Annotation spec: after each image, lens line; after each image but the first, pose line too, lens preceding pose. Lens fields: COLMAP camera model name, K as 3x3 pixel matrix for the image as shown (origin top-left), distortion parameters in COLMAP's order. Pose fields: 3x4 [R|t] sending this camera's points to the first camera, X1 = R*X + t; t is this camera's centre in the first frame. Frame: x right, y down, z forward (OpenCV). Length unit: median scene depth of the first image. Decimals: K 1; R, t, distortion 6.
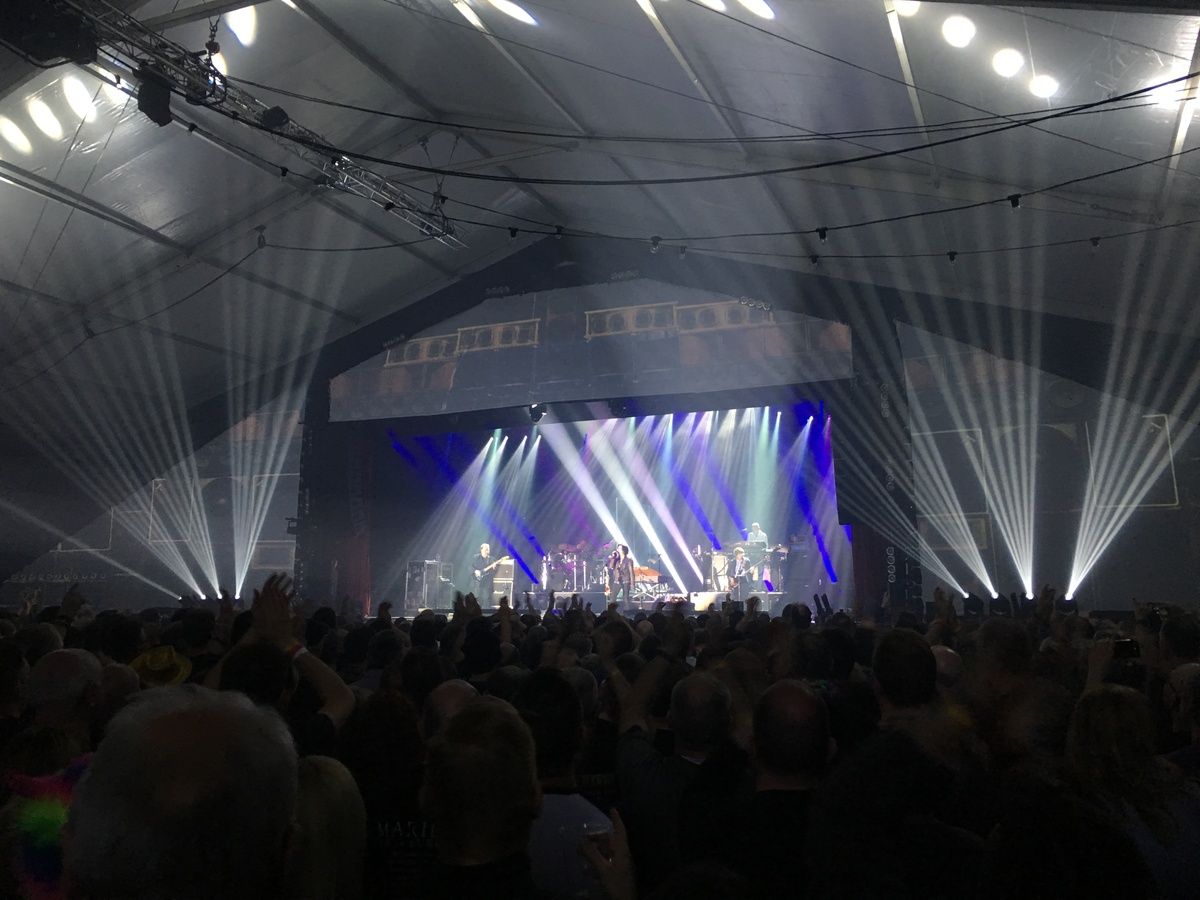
lens RADIAL K [[1020.7, 0, 600.0], [0, 1020.7, 450.0], [0, 0, 1]] dist [0.047969, -0.005919]
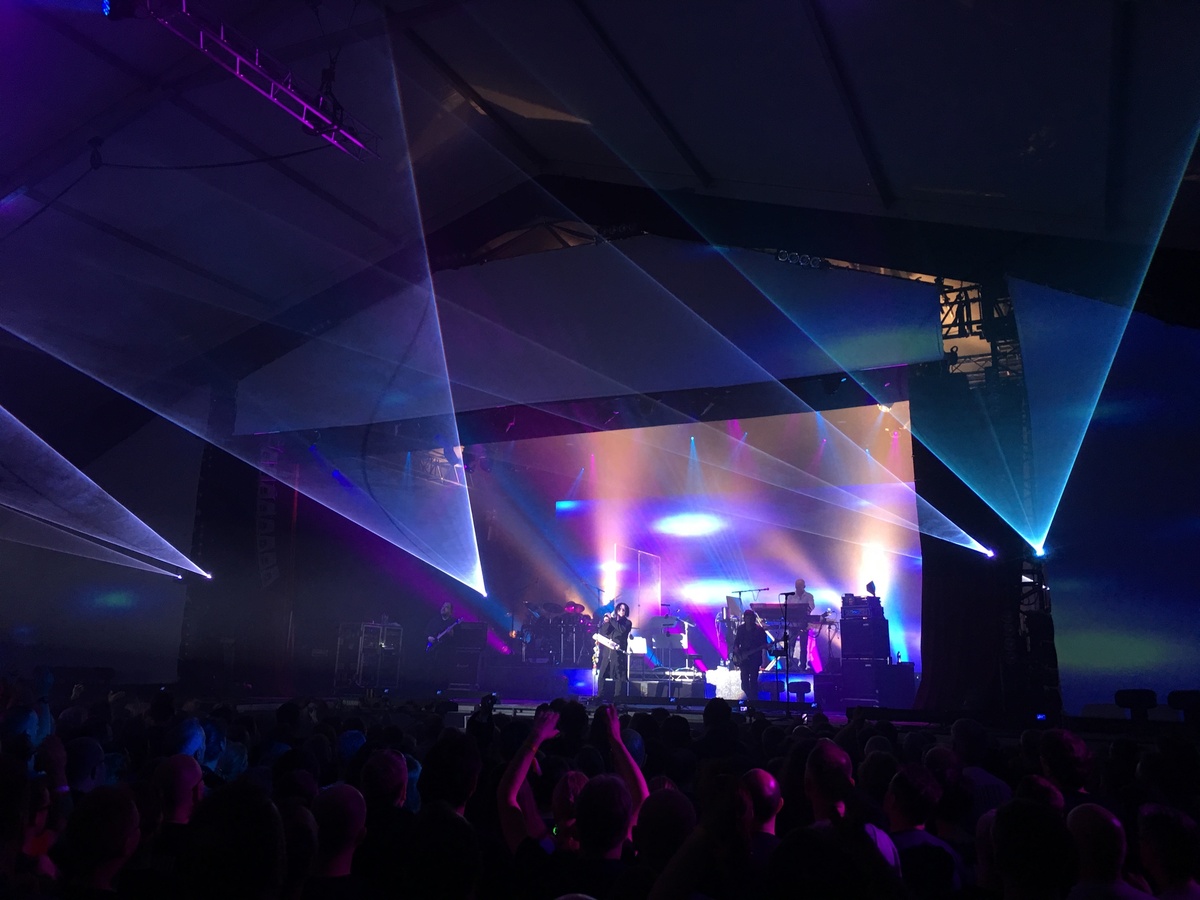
lens RADIAL K [[1013.9, 0, 586.2], [0, 1013.9, 449.2], [0, 0, 1]] dist [0.046346, -0.002140]
pose [[0.998941, 0.010199, -0.044858, 0.049433], [-0.013246, 0.997586, -0.068168, 0.047515], [0.044054, 0.068690, 0.996665, 0.393127]]
